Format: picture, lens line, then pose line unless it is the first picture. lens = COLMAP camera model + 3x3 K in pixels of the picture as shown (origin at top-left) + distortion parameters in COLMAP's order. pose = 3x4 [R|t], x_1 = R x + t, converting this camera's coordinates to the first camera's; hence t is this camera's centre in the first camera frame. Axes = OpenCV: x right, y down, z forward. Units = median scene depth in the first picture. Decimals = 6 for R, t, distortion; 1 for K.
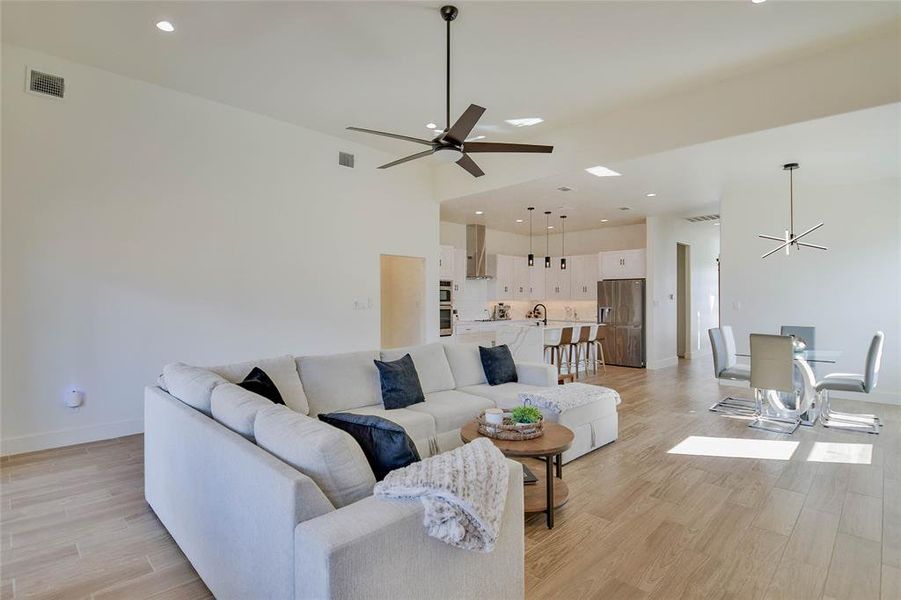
lens RADIAL K [[438.0, 0, 437.8], [0, 438.0, 300.1], [0, 0, 1]] dist [0.000691, -0.024683]
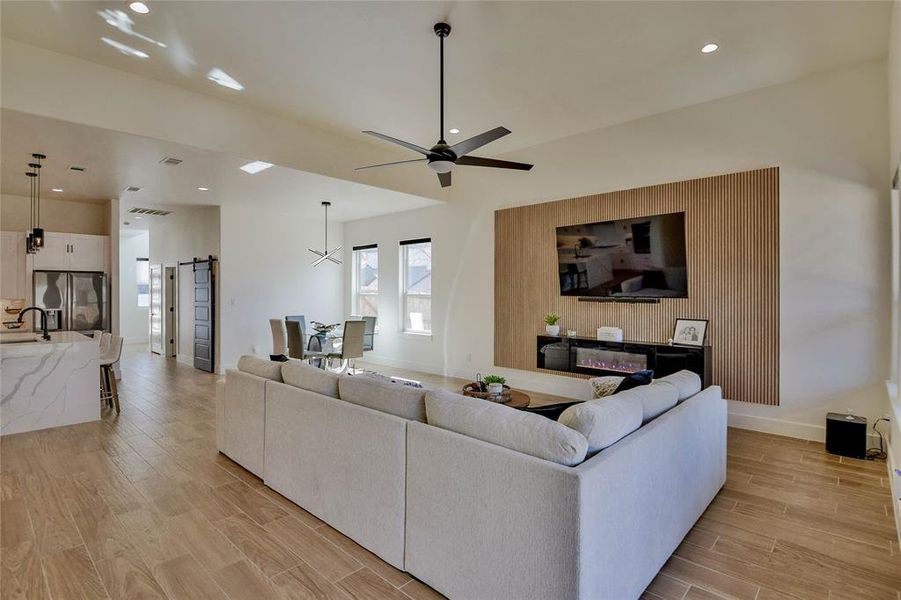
lens RADIAL K [[441.8, 0, 448.6], [0, 441.8, 294.8], [0, 0, 1]] dist [0.014183, -0.028395]
pose [[-0.057274, -0.006423, 0.998338, -0.382759], [0.003117, 0.999973, 0.006612, -0.009668], [-0.998354, 0.003490, -0.057252, 0.382167]]
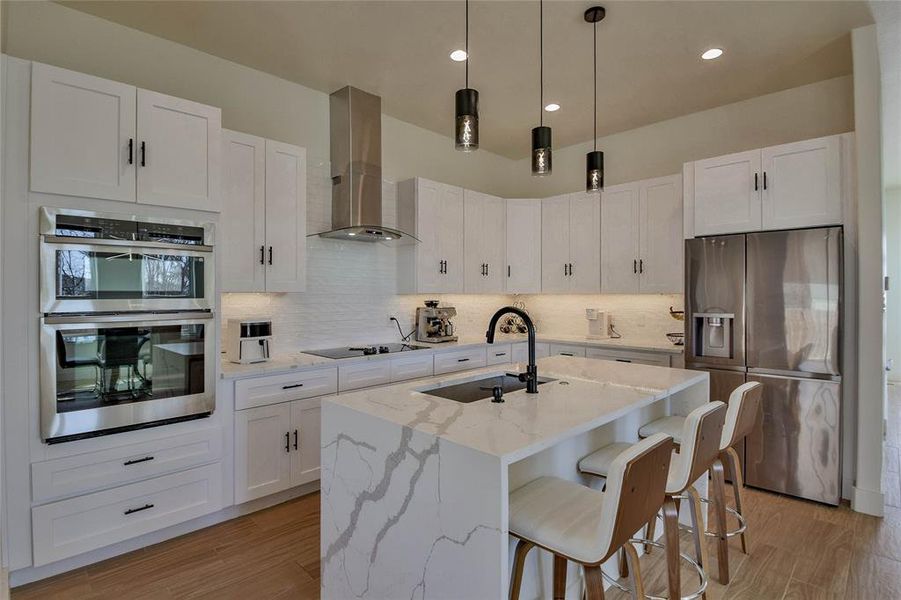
lens RADIAL K [[441.8, 0, 448.6], [0, 441.8, 294.8], [0, 0, 1]] dist [0.014183, -0.028395]
pose [[0.999821, -0.002805, 0.018718, 0.169164], [0.002882, 0.999987, -0.004132, 0.002790], [-0.018707, 0.004185, 0.999816, 0.654057]]
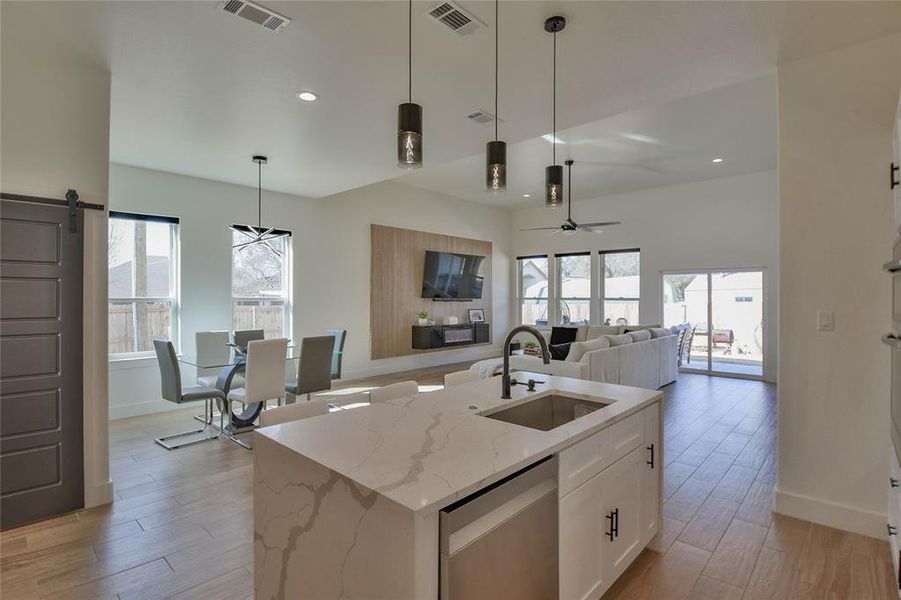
lens RADIAL K [[441.8, 0, 448.6], [0, 441.8, 294.8], [0, 0, 1]] dist [0.014183, -0.028395]
pose [[-0.998616, -0.002403, -0.052541, 0.259043], [-0.002361, 0.999997, -0.000858, -0.009331], [0.052543, -0.000732, -0.998618, 1.121574]]
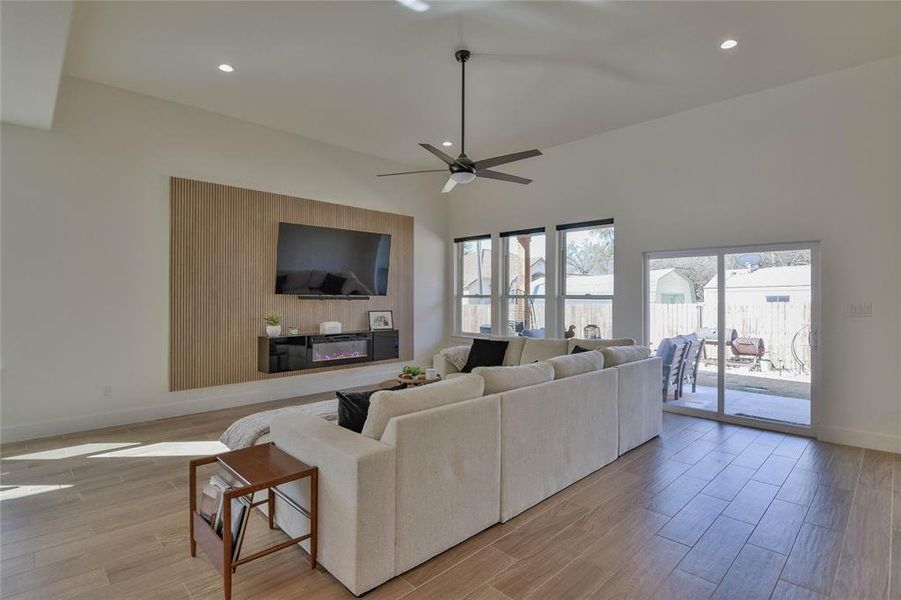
lens RADIAL K [[441.8, 0, 448.6], [0, 441.8, 294.8], [0, 0, 1]] dist [0.014183, -0.028395]
pose [[-0.999986, -0.005253, -0.000579, 0.022326], [-0.005254, 0.999986, 0.000938, -0.004095], [0.000574, 0.000941, -0.999999, 0.803550]]
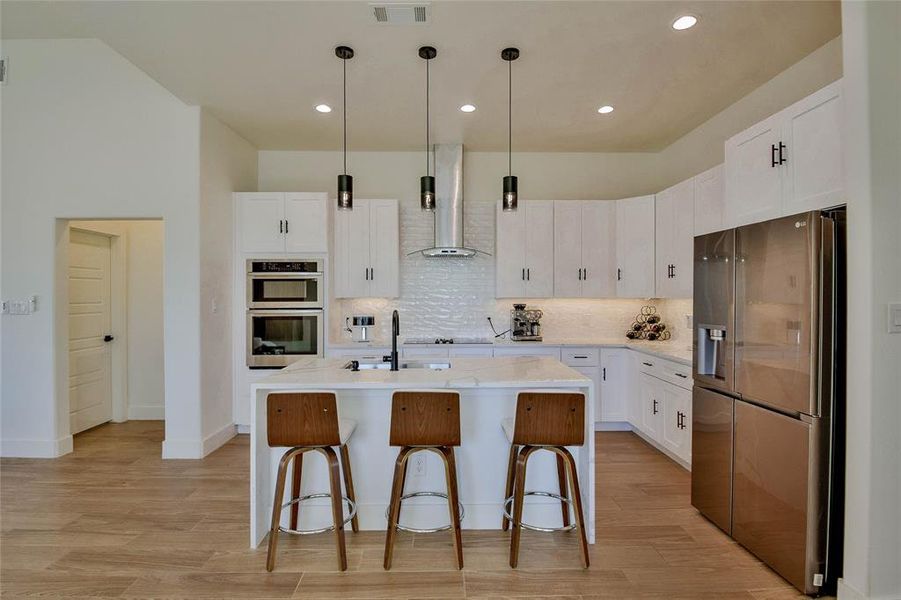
lens RADIAL K [[441.8, 0, 448.6], [0, 441.8, 294.8], [0, 0, 1]] dist [0.014183, -0.028395]
pose [[0.738980, -0.002712, -0.673722, 0.450226], [0.000001, 0.999992, -0.004024, -0.001823], [0.673727, 0.002974, 0.738974, 0.667245]]
